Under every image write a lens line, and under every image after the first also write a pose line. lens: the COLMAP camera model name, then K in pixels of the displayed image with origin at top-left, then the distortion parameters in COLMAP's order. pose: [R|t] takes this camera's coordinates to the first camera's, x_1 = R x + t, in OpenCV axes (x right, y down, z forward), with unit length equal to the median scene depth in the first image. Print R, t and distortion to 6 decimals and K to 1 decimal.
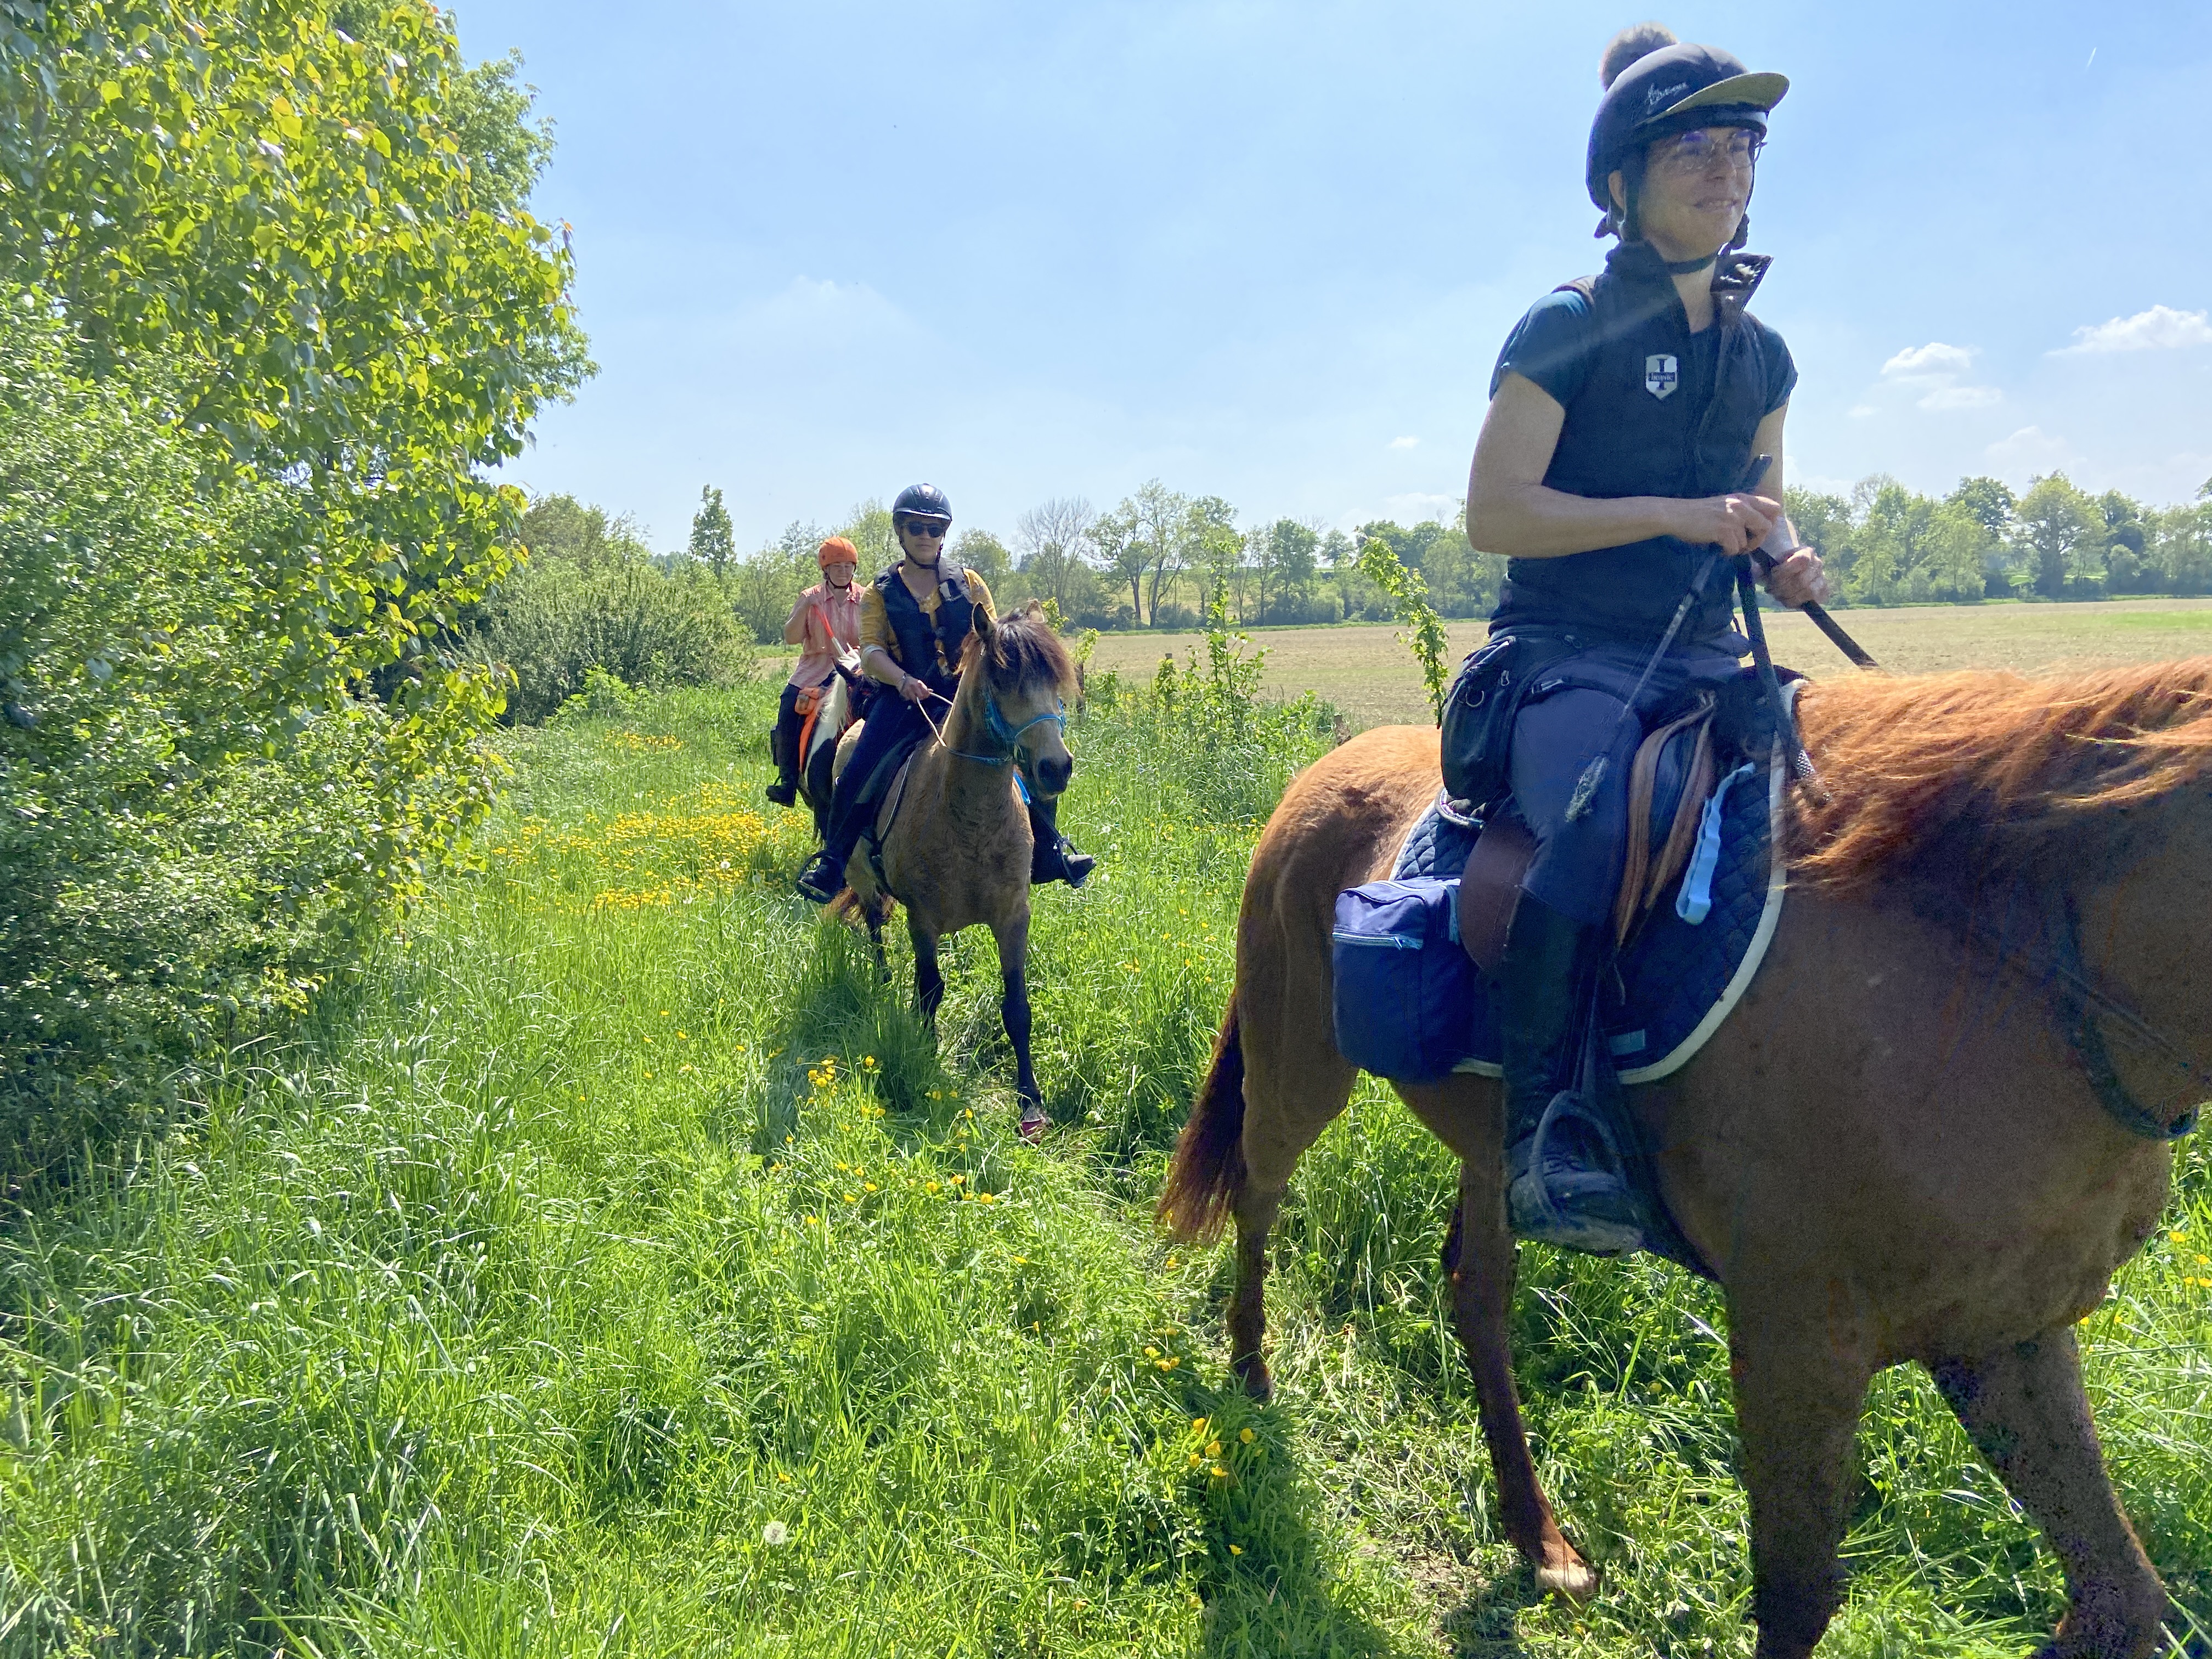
lens RADIAL K [[1774.4, 0, 1102.0], [0, 1774.4, 818.6], [0, 0, 1]] dist [0.132048, -0.188866]
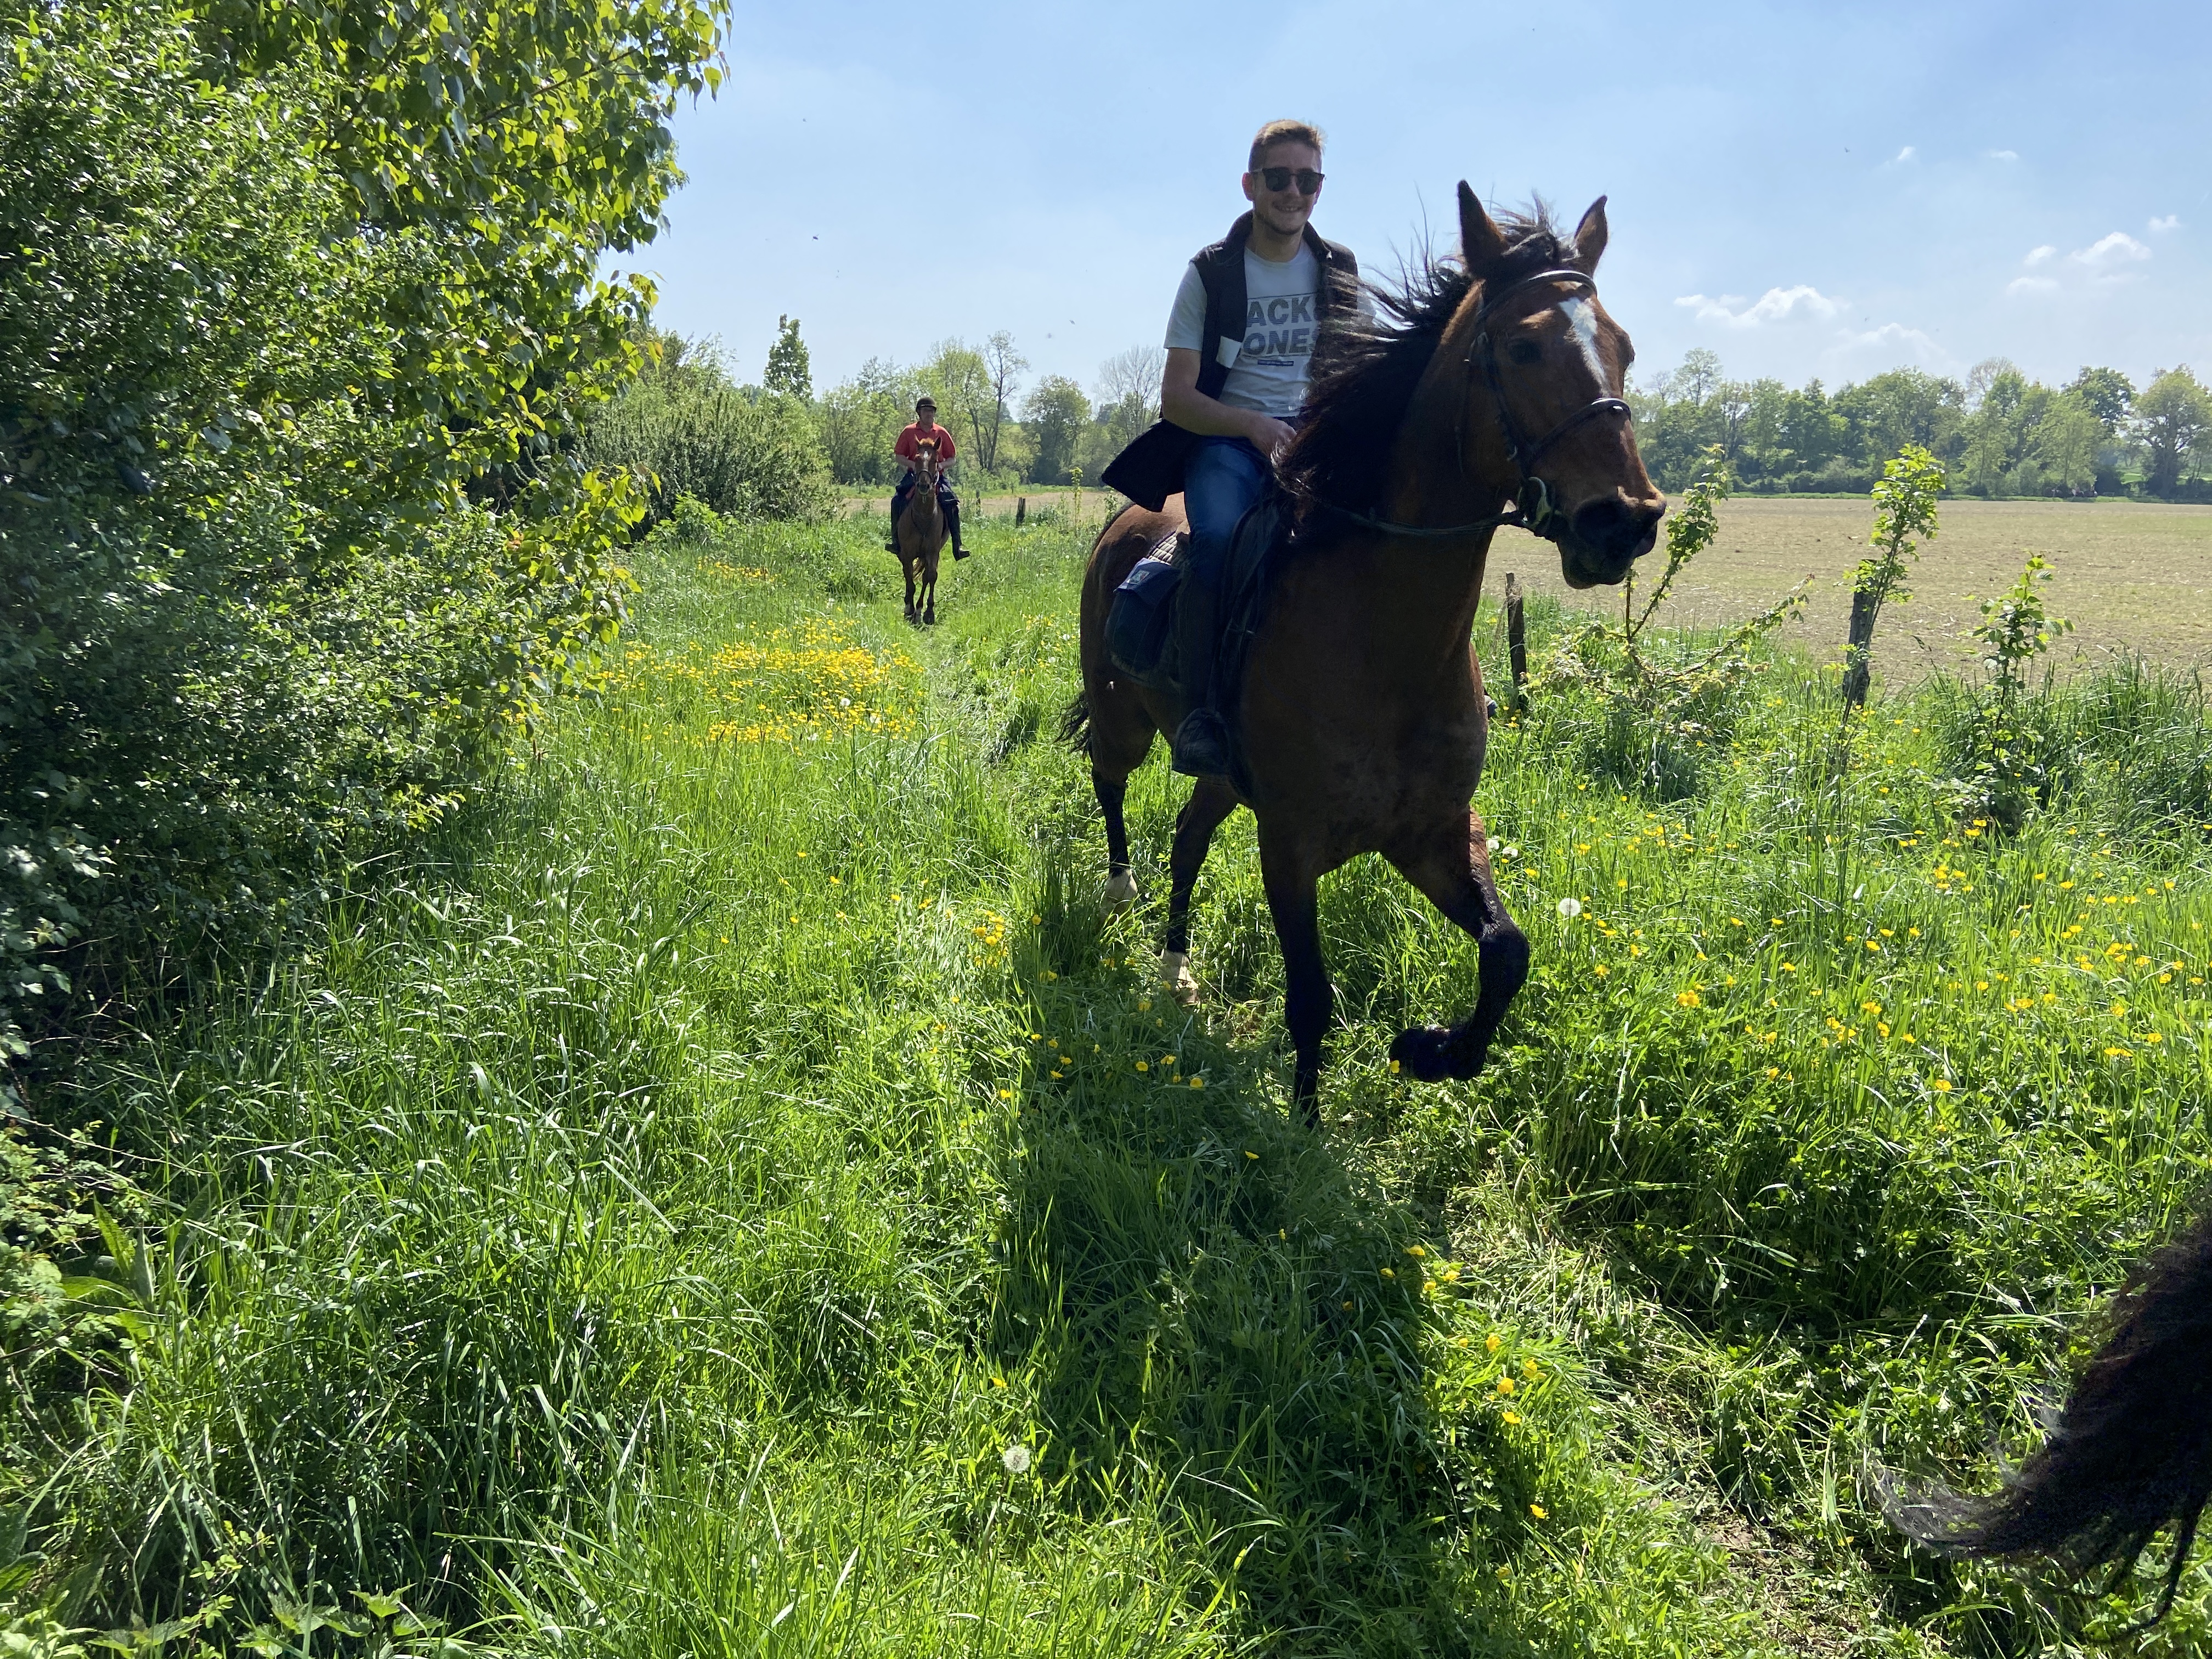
lens RADIAL K [[1774.4, 0, 1117.7], [0, 1774.4, 846.7], [0, 0, 1]] dist [0.132048, -0.188866]
pose [[0.998296, 0.053459, -0.023393, -0.076764], [-0.051023, 0.994206, 0.094611, 0.010288], [0.028315, -0.093256, 0.995239, 0.099439]]
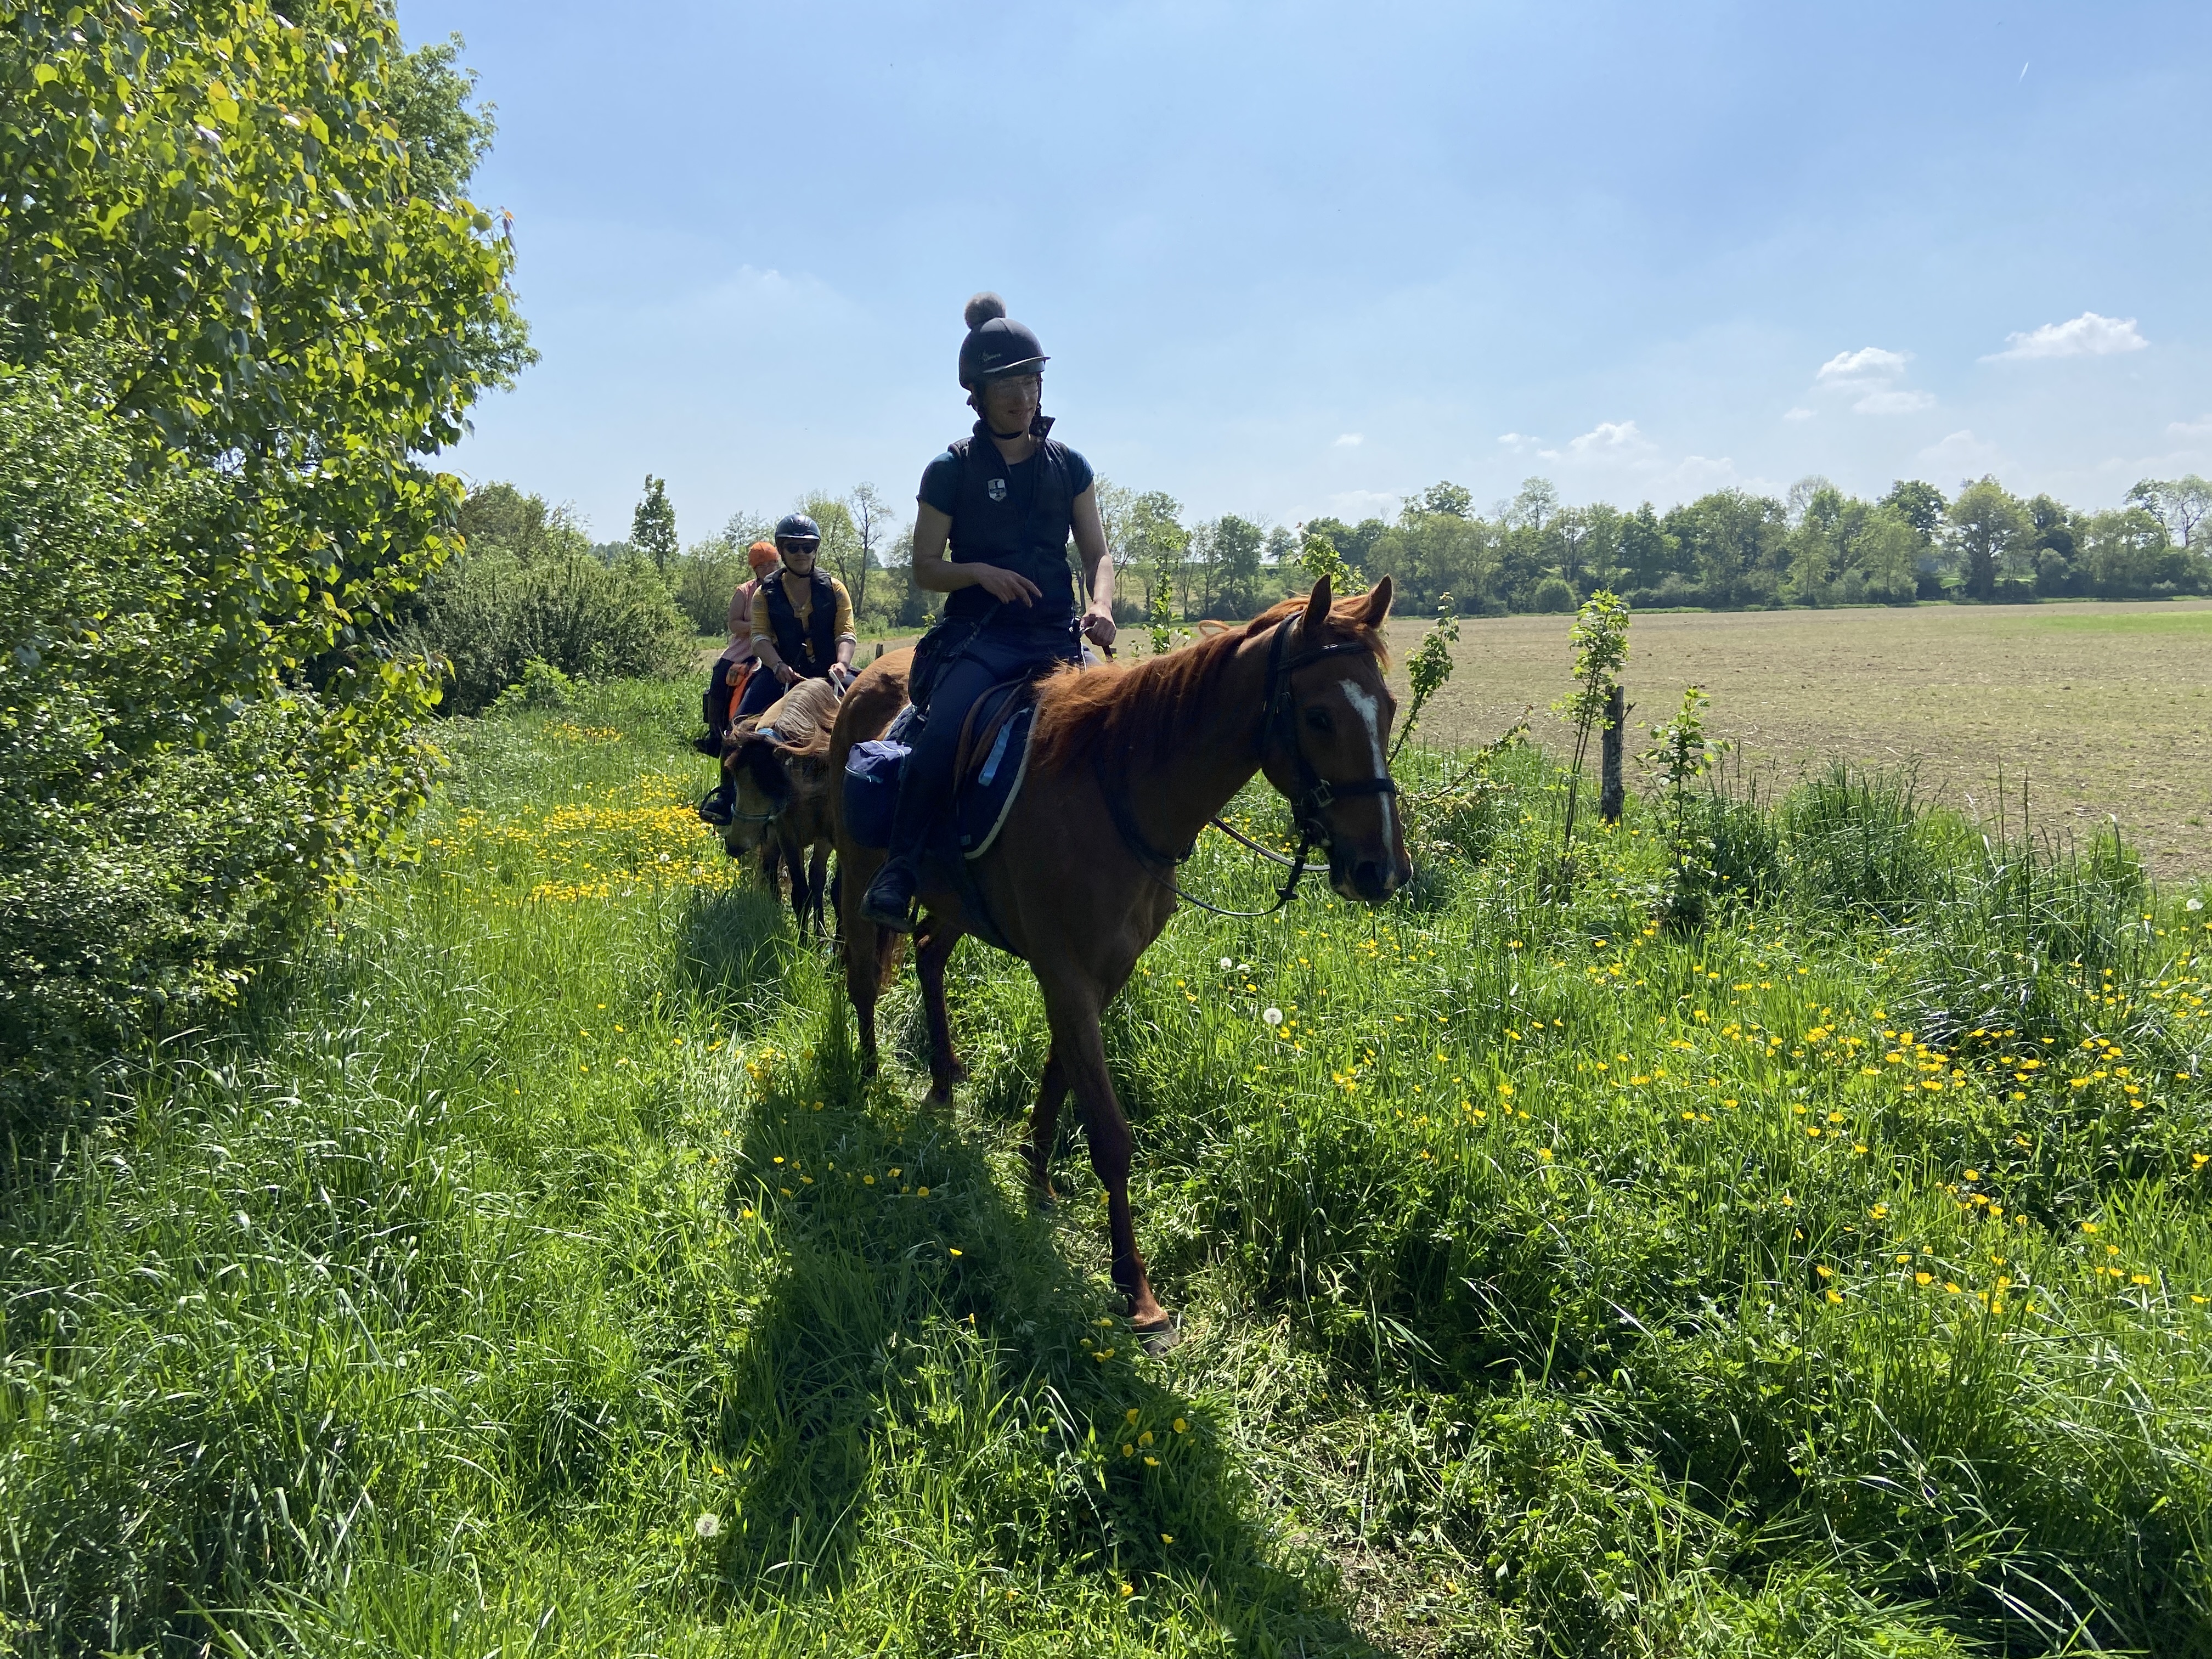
lens RADIAL K [[1774.4, 0, 1095.1], [0, 1774.4, 810.4], [0, 0, 1]] dist [0.132048, -0.188866]
pose [[0.999608, 0.005180, 0.027511, 0.002411], [-0.005141, 0.999986, -0.001480, -0.000156], [-0.027518, 0.001338, 0.999620, -0.004640]]
